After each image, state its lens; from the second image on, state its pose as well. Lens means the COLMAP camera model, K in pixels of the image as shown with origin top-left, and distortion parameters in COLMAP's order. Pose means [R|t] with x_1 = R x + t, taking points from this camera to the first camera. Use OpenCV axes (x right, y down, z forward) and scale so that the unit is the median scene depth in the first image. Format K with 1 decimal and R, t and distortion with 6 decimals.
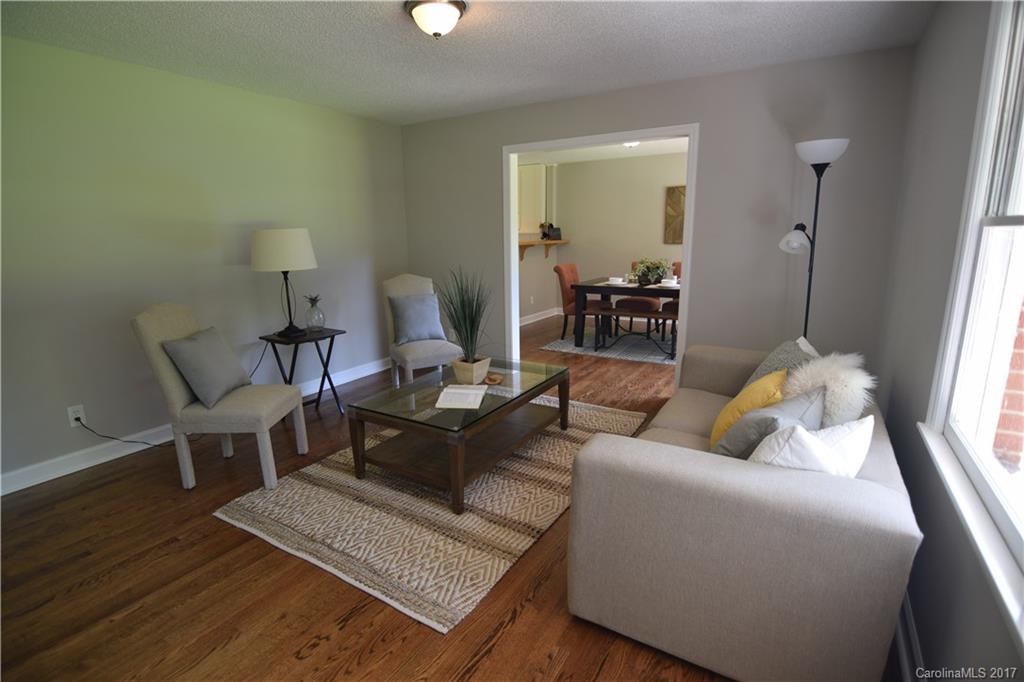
lens RADIAL K [[494.0, 0, 512.0], [0, 494.0, 341.0], [0, 0, 1]] dist [-0.033493, 0.000095]
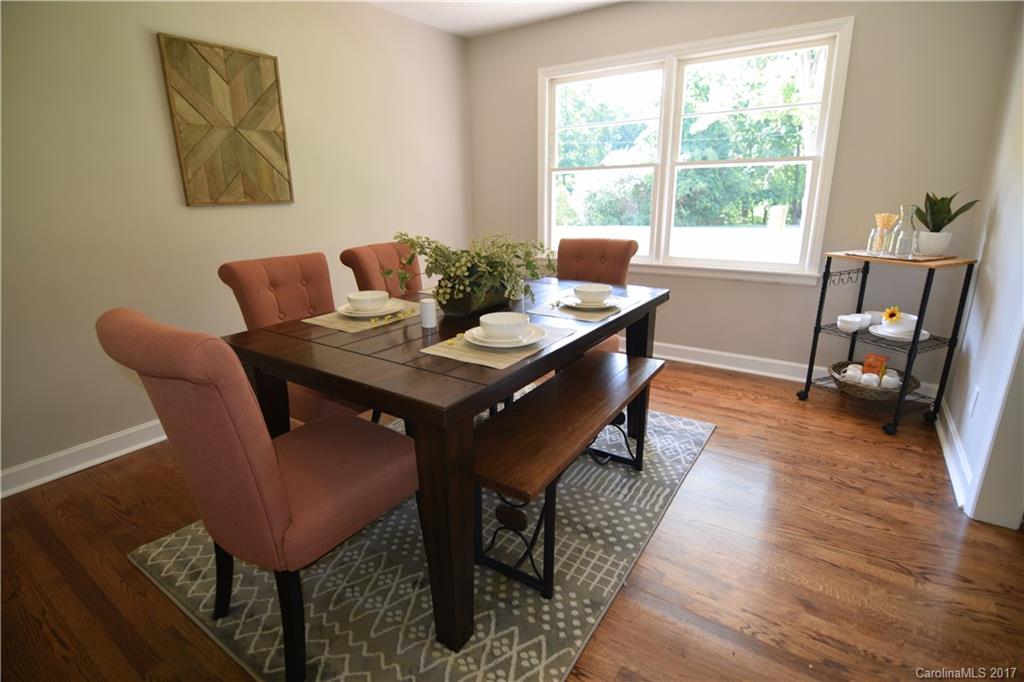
lens RADIAL K [[494.0, 0, 512.0], [0, 494.0, 341.0], [0, 0, 1]] dist [-0.033493, 0.000095]
pose [[0.038084, -0.273766, 0.961042, -0.041495], [0.228700, 0.938601, 0.258310, -0.144665], [-0.972752, 0.209953, 0.098356, 0.762378]]
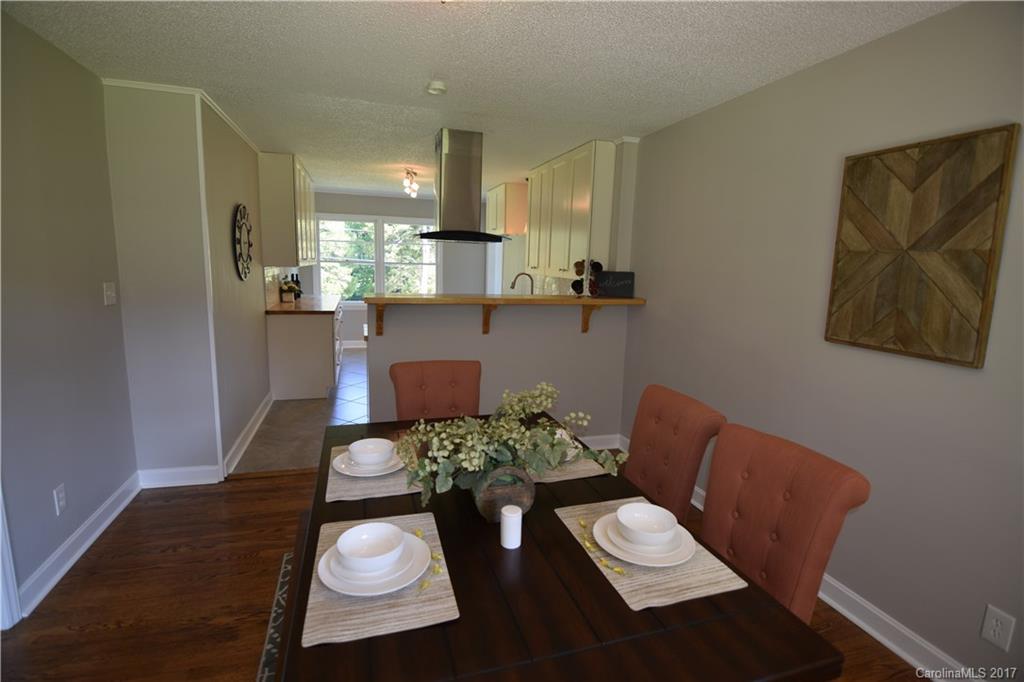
lens RADIAL K [[494.0, 0, 512.0], [0, 494.0, 341.0], [0, 0, 1]] dist [-0.033493, 0.000095]
pose [[0.752877, 0.137889, -0.643555, 0.358416], [-0.177325, 0.984146, 0.003418, -0.164095], [0.633824, 0.111545, 0.765392, 0.641250]]
